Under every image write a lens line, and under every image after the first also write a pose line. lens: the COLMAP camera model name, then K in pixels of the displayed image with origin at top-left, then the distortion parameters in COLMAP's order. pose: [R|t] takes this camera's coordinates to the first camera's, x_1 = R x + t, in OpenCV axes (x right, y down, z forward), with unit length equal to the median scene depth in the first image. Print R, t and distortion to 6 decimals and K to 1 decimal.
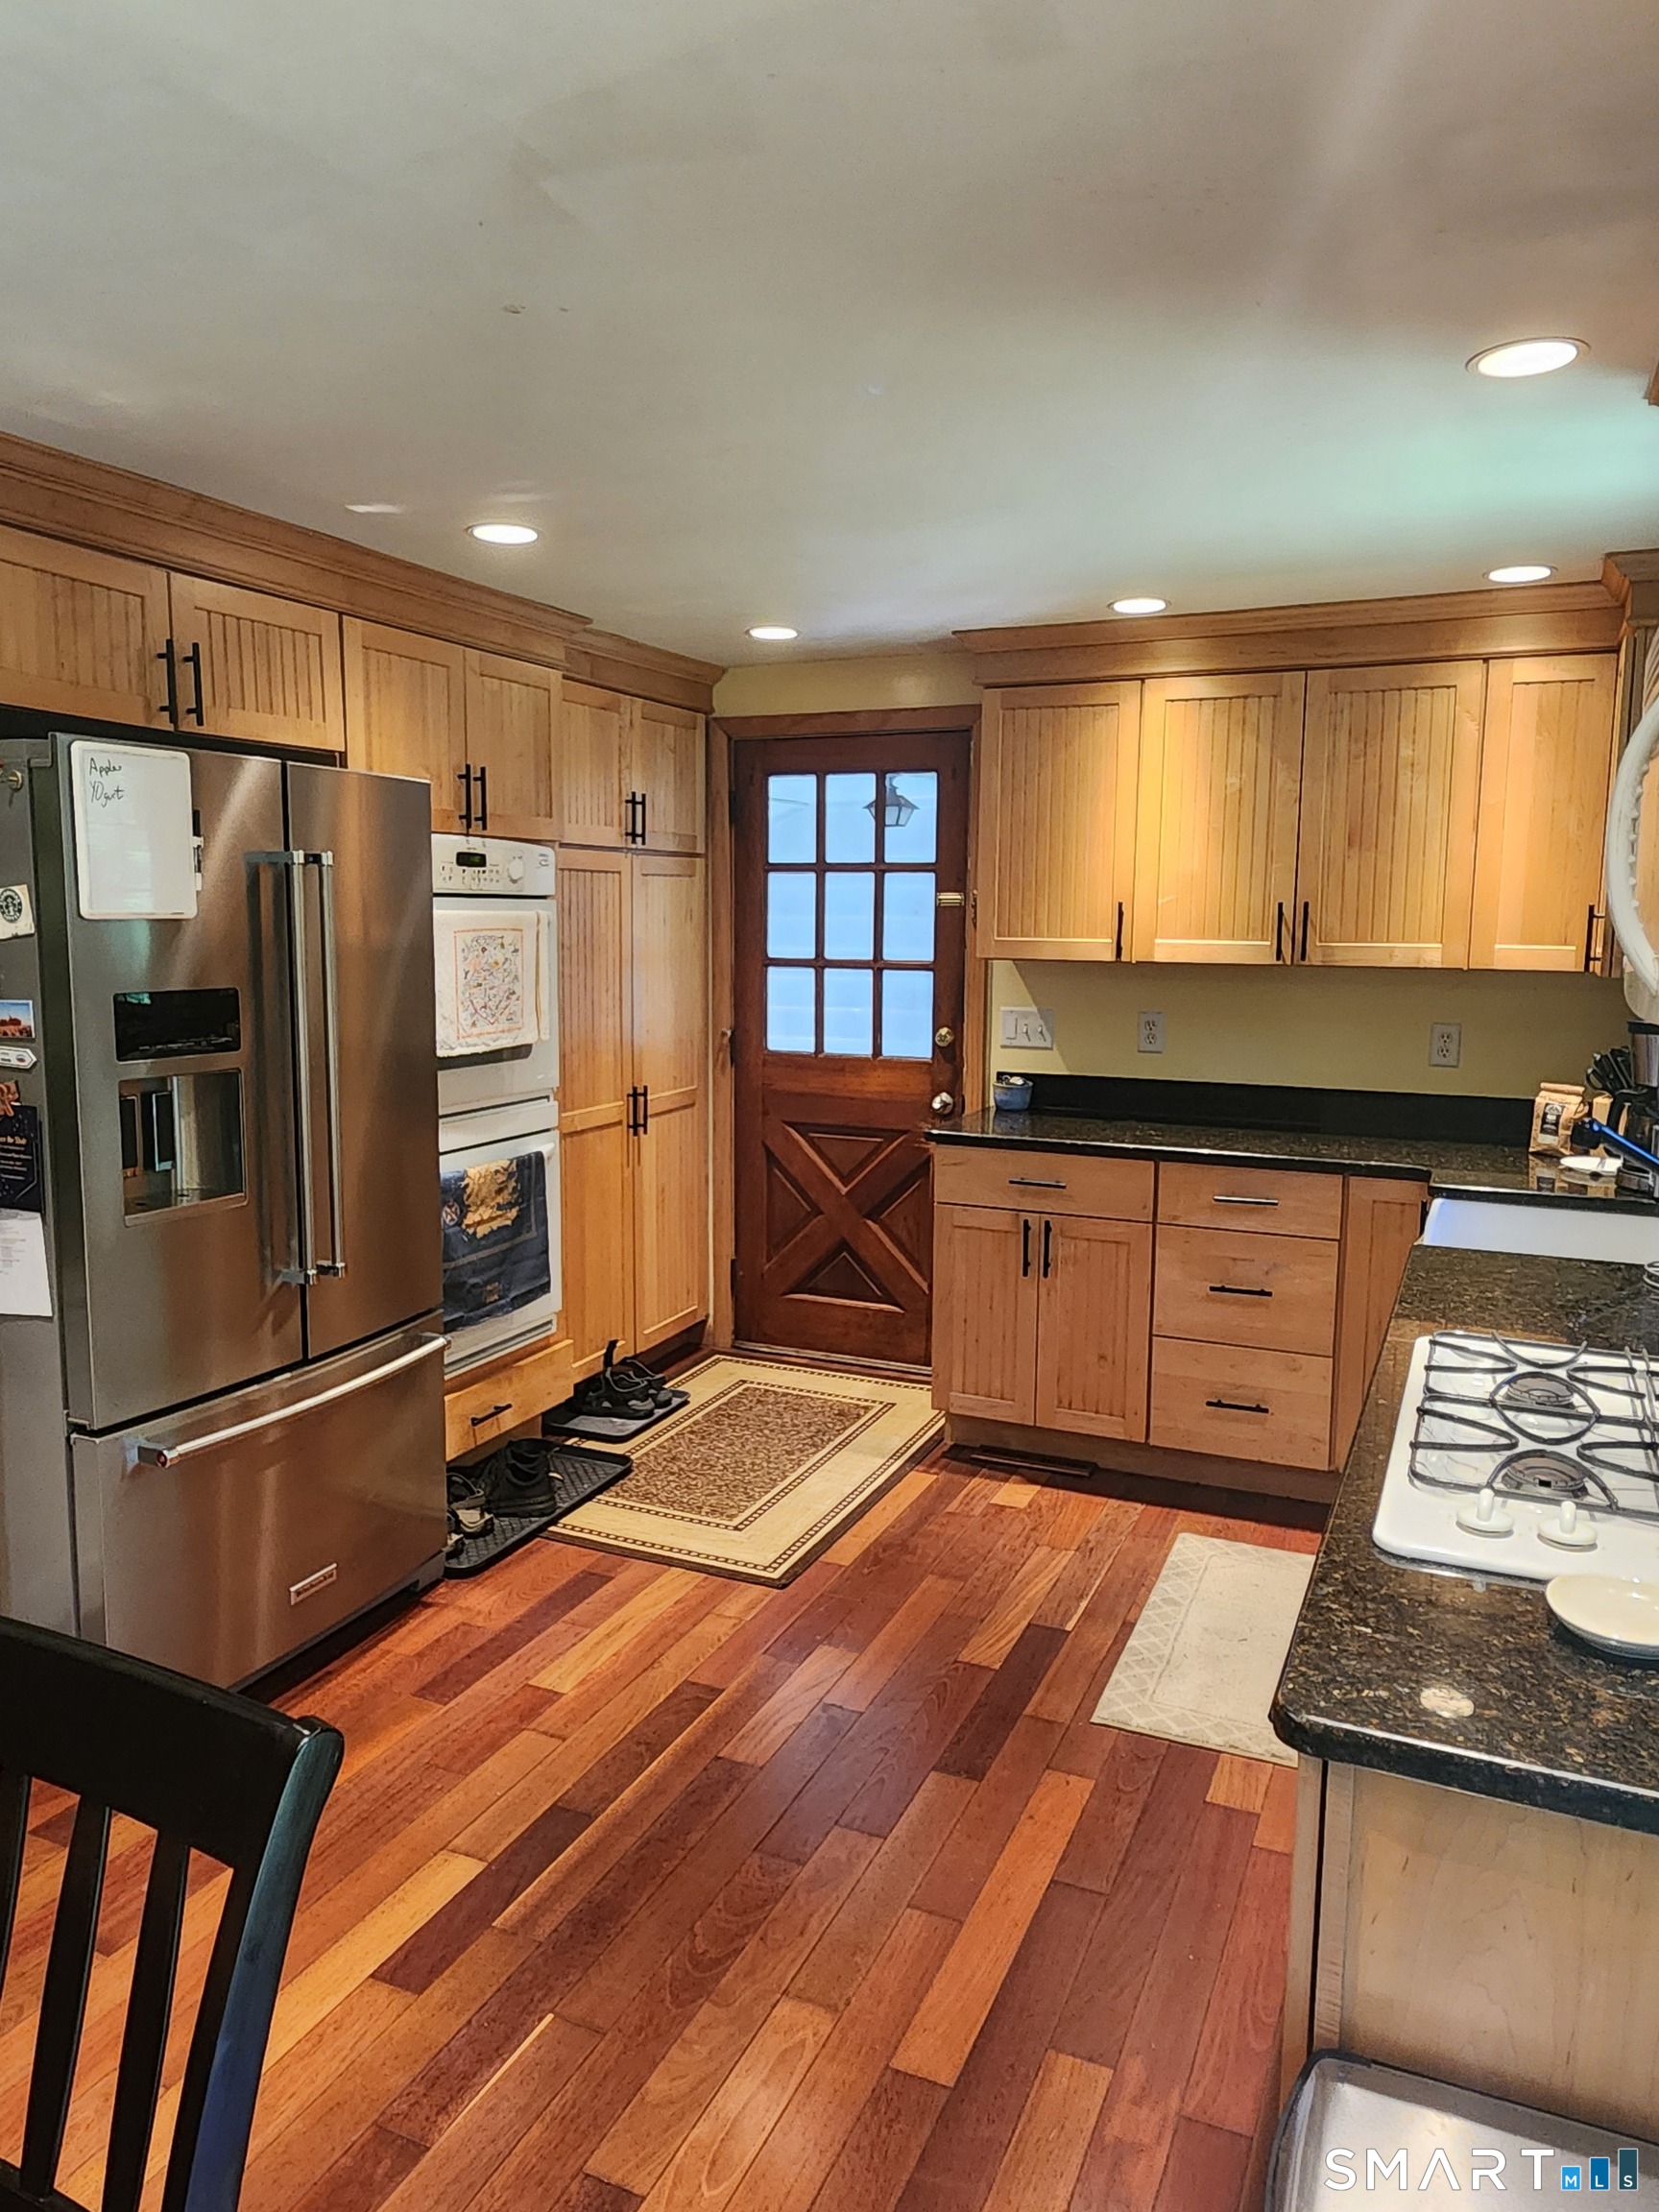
lens RADIAL K [[1492.8, 0, 830.3], [0, 1492.8, 1099.7], [0, 0, 1]] dist [0.004313, -0.001959]
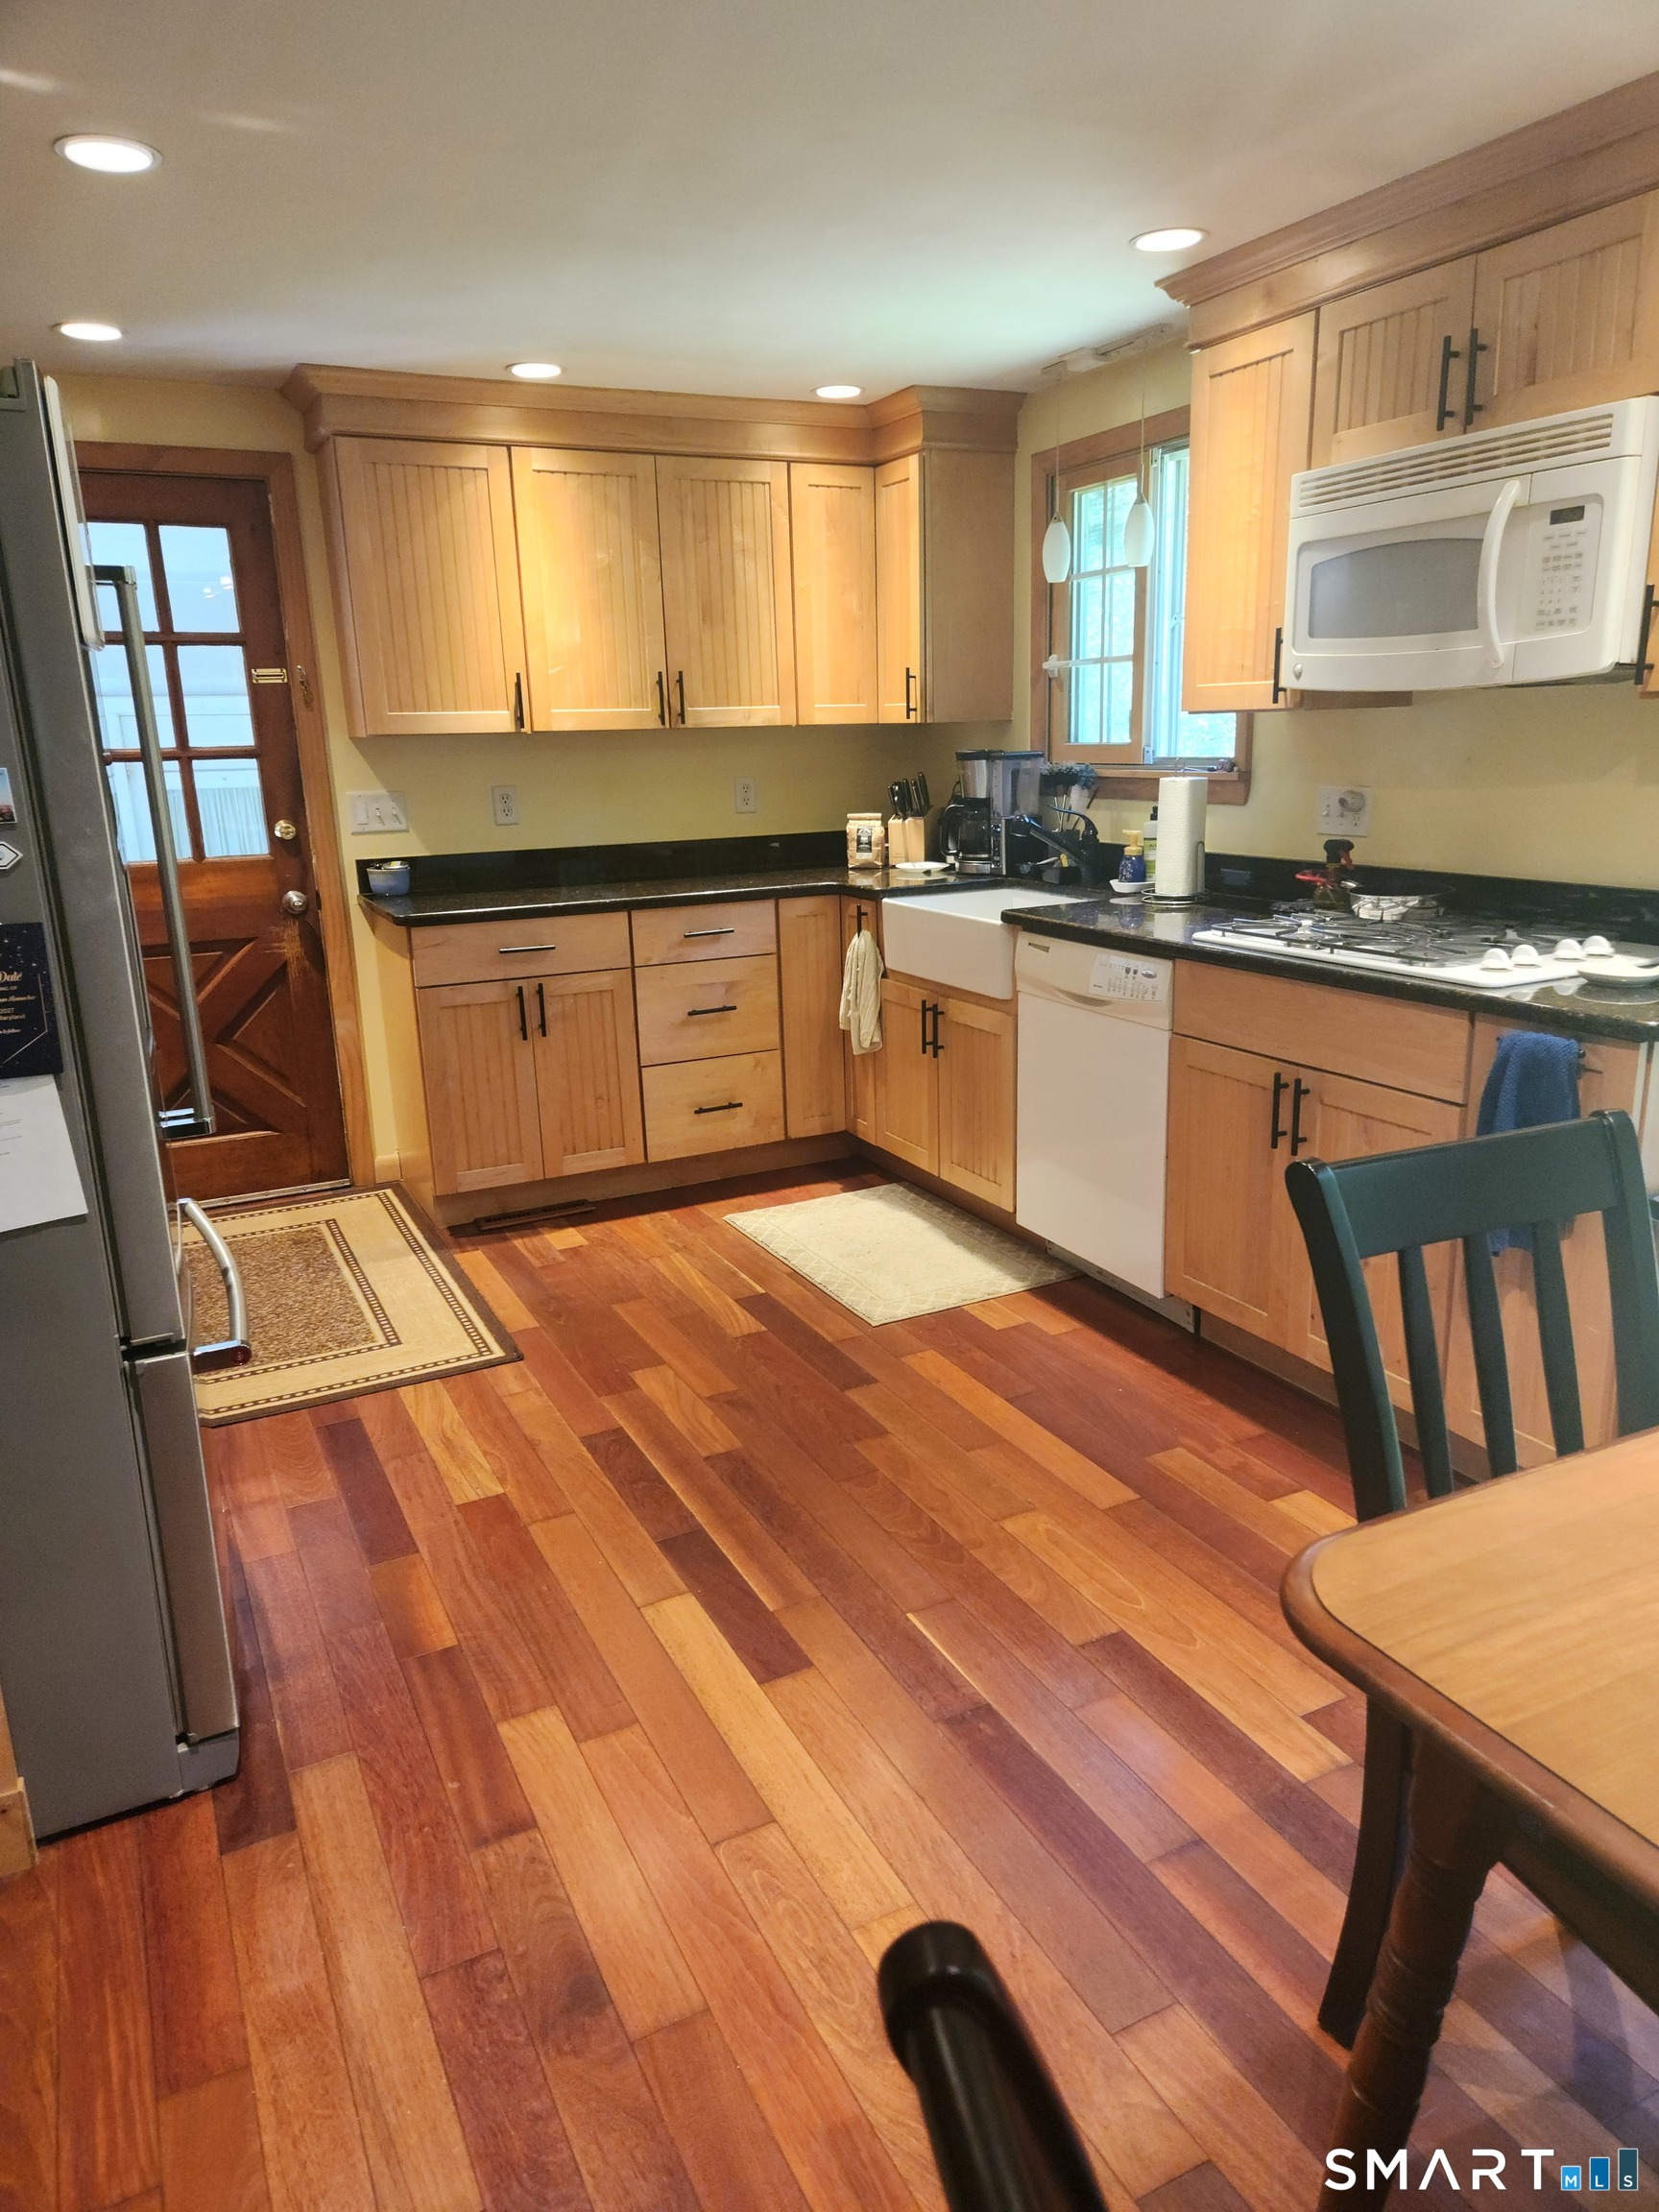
lens RADIAL K [[1469.6, 0, 858.3], [0, 1469.6, 1111.2], [0, 0, 1]] dist [0.072696, -0.035535]
pose [[0.624482, -0.224253, 0.748153, -0.530578], [0.131661, 0.974412, 0.182175, 0.008555], [-0.769862, -0.015263, 0.638028, 0.162215]]
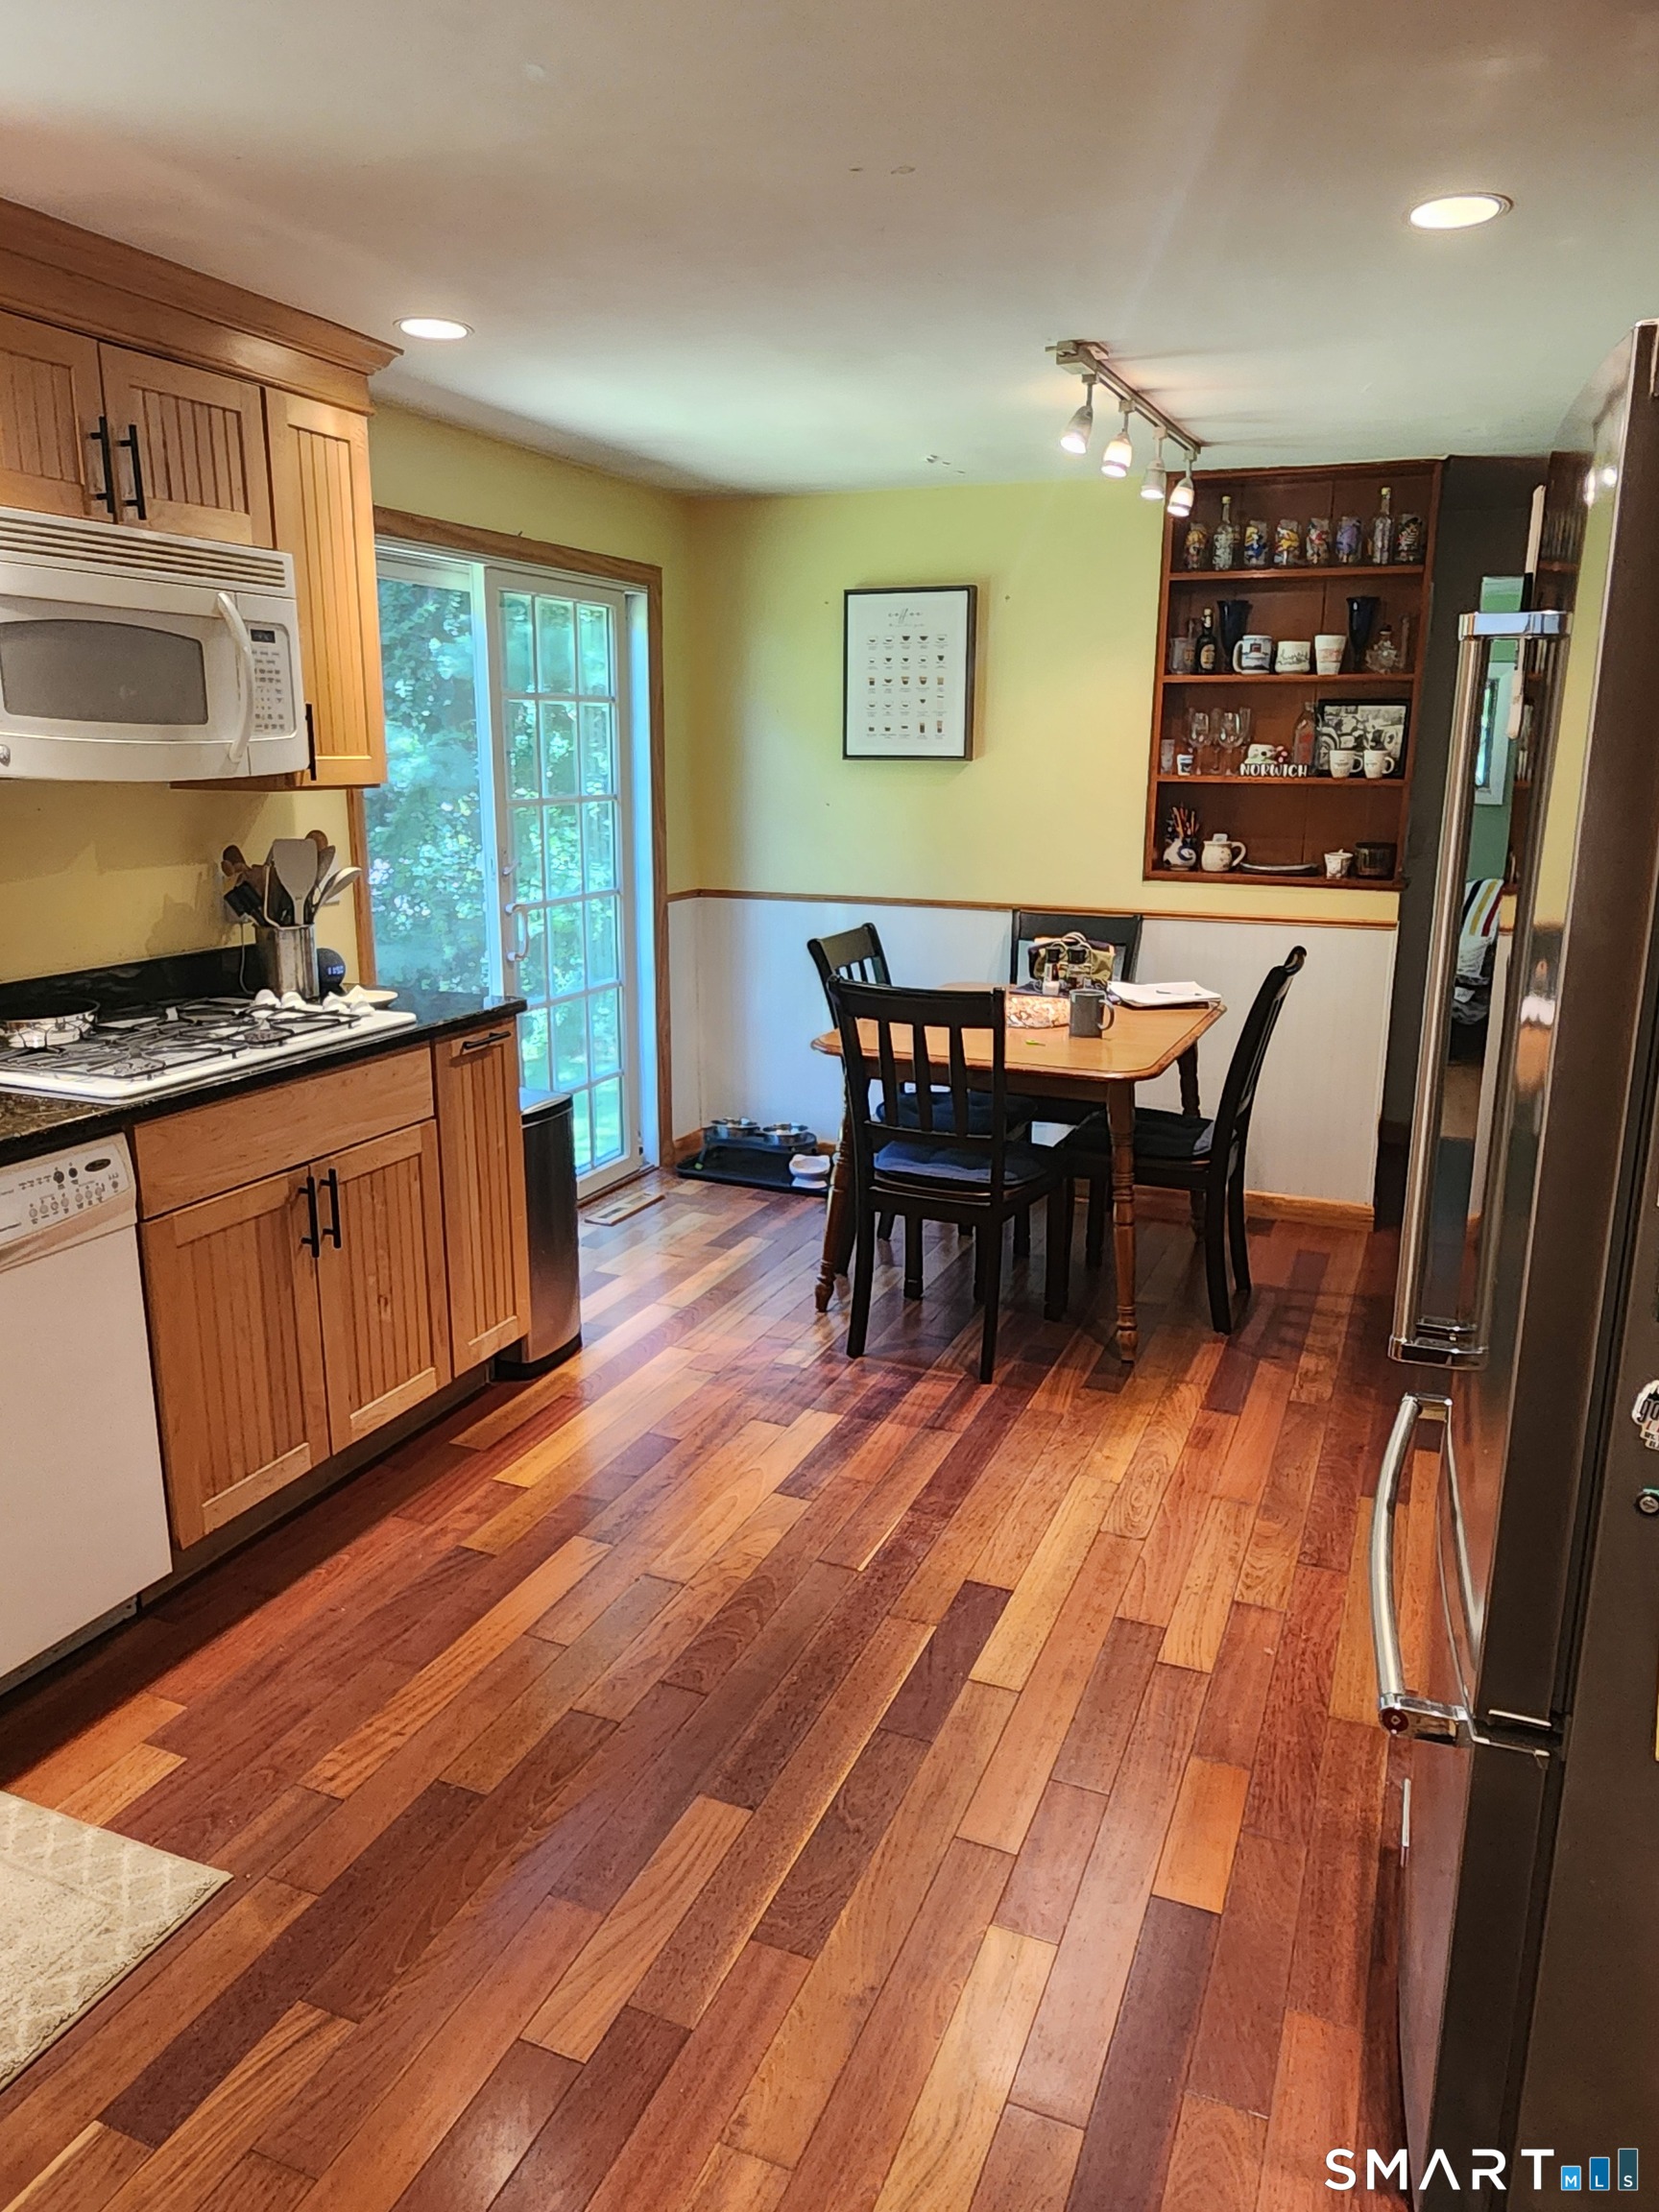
lens RADIAL K [[1495.6, 0, 831.3], [0, 1495.6, 1102.2], [0, 0, 1]] dist [0.013555, -0.010283]
pose [[-0.999505, -0.013083, -0.028613, -0.062561], [-0.022396, 0.934590, 0.355020, -0.138354], [0.022096, 0.355485, -0.934421, 1.133747]]
